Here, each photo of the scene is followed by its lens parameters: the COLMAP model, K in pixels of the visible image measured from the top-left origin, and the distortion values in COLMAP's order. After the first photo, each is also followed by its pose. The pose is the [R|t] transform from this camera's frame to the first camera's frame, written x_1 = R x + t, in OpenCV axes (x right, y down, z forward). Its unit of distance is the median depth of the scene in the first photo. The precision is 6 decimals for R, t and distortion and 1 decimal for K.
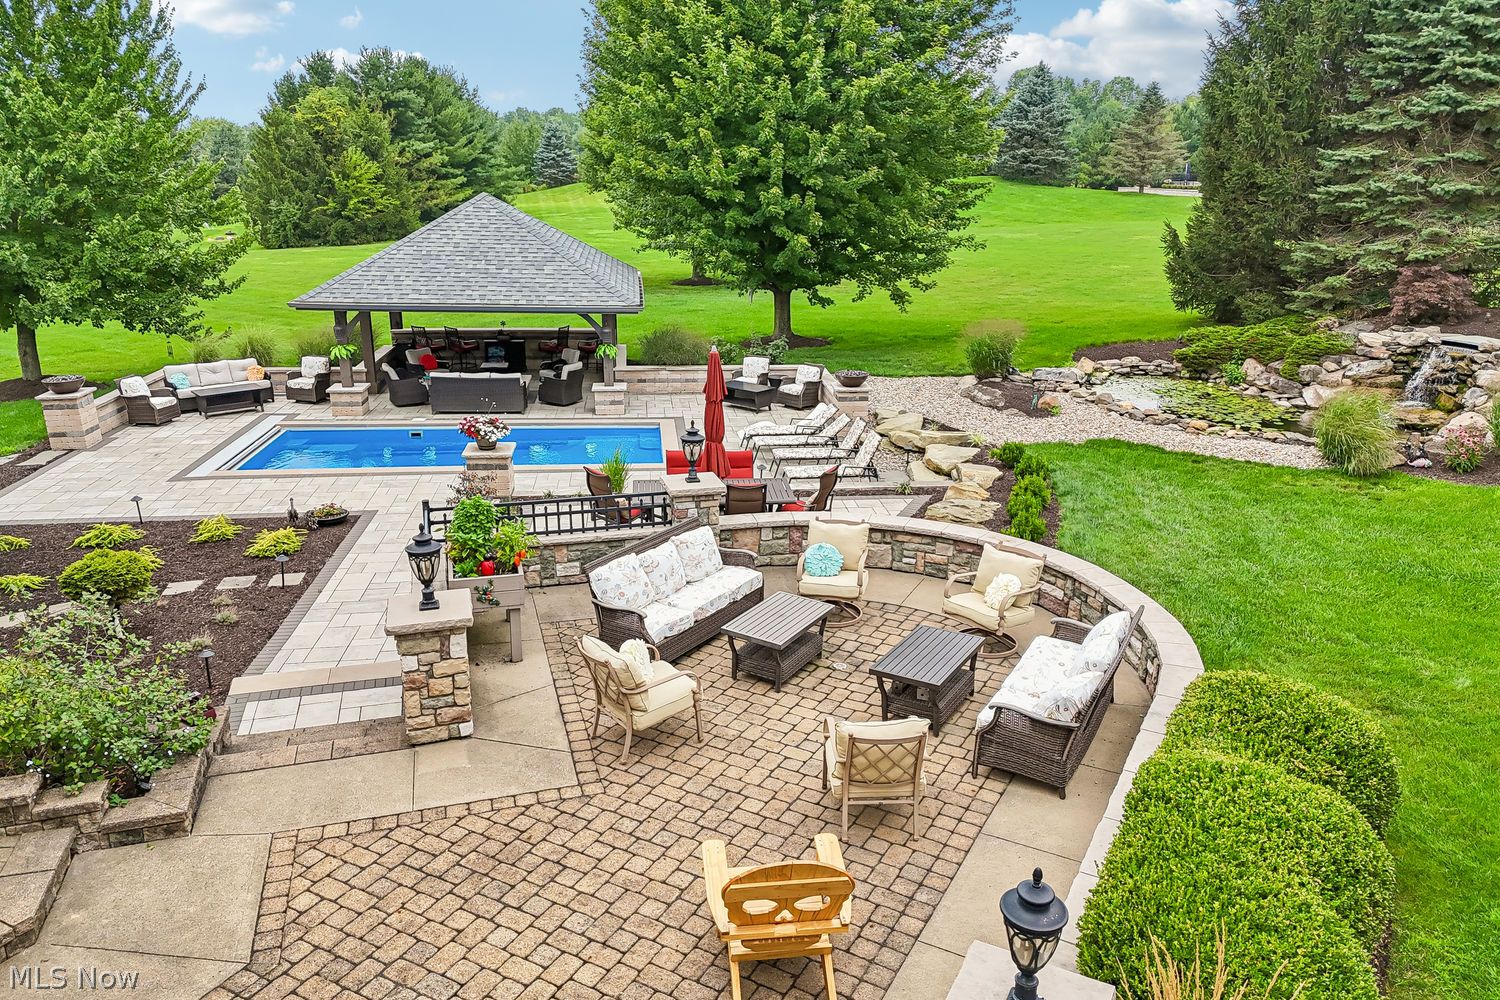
lens RADIAL K [[1120.6, 0, 755.0], [0, 1120.6, 493.7], [0, 0, 1]] dist [0.028574, -0.002857]
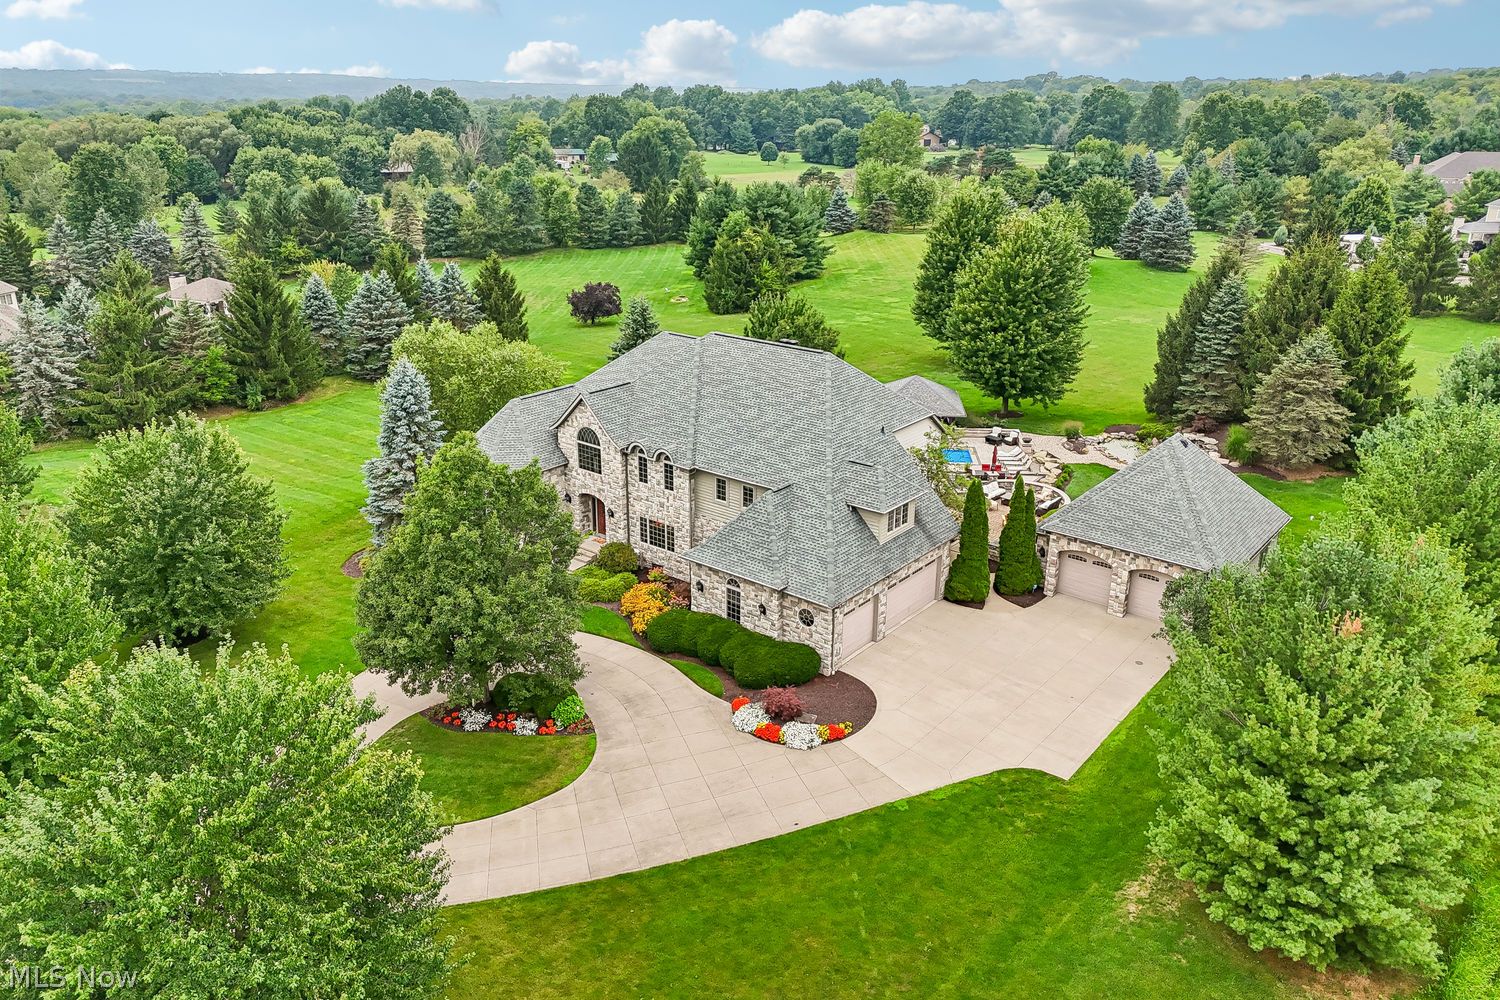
lens RADIAL K [[1120.6, 0, 755.0], [0, 1120.6, 493.7], [0, 0, 1]] dist [0.028574, -0.002857]
pose [[0.984882, 0.057362, -0.163453, -0.147381], [-0.049042, 0.997309, 0.054492, -0.075314], [0.166139, -0.045652, 0.985045, -2.288556]]
